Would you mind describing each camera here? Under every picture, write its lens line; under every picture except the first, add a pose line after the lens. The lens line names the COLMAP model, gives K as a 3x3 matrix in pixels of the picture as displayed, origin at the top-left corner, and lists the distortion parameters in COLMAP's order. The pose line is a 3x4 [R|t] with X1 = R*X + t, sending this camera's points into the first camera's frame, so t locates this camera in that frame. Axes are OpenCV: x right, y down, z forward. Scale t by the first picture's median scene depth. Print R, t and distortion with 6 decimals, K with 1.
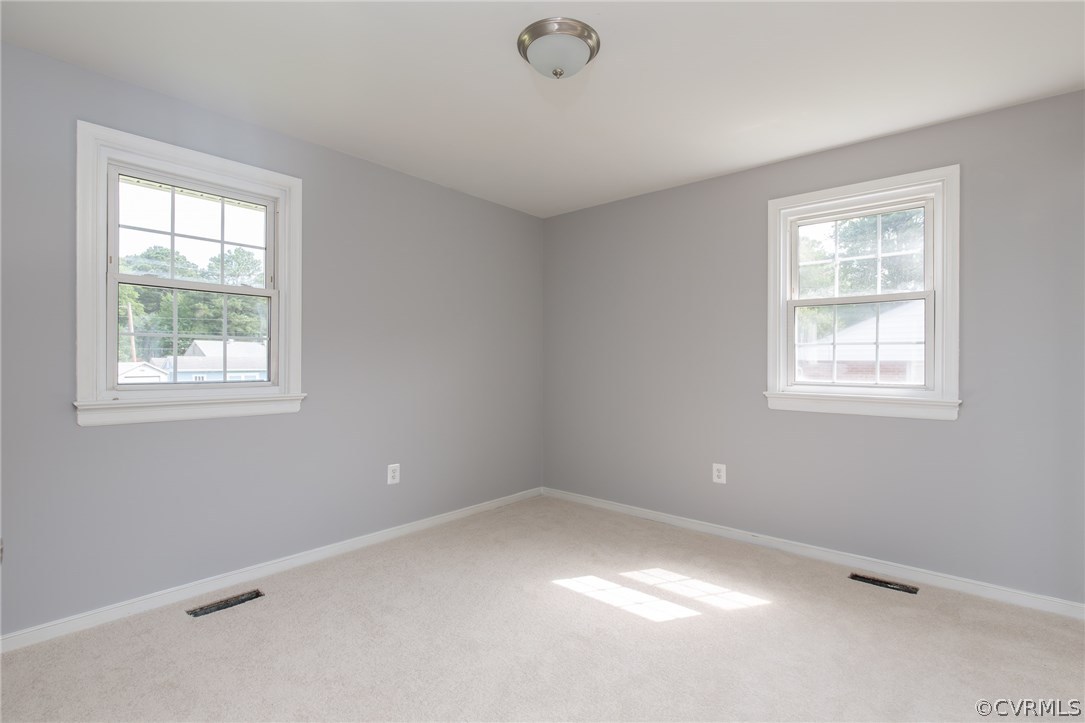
lens RADIAL K [[542.3, 0, 542.5], [0, 542.3, 361.5], [0, 0, 1]] dist [0.024462, -0.000671]
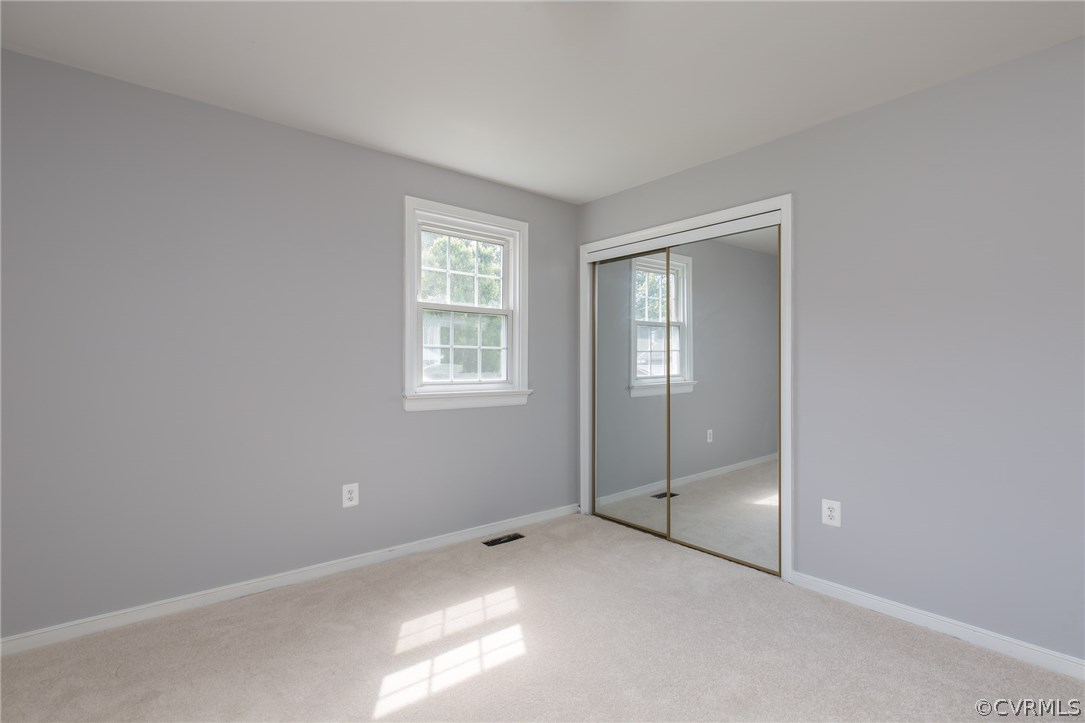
lens RADIAL K [[542.3, 0, 542.5], [0, 542.3, 361.5], [0, 0, 1]] dist [0.024462, -0.000671]
pose [[0.127294, -0.002303, 0.991862, -0.554023], [-0.003188, 0.999991, 0.002731, -0.006057], [-0.991860, -0.003509, 0.127285, 0.697467]]
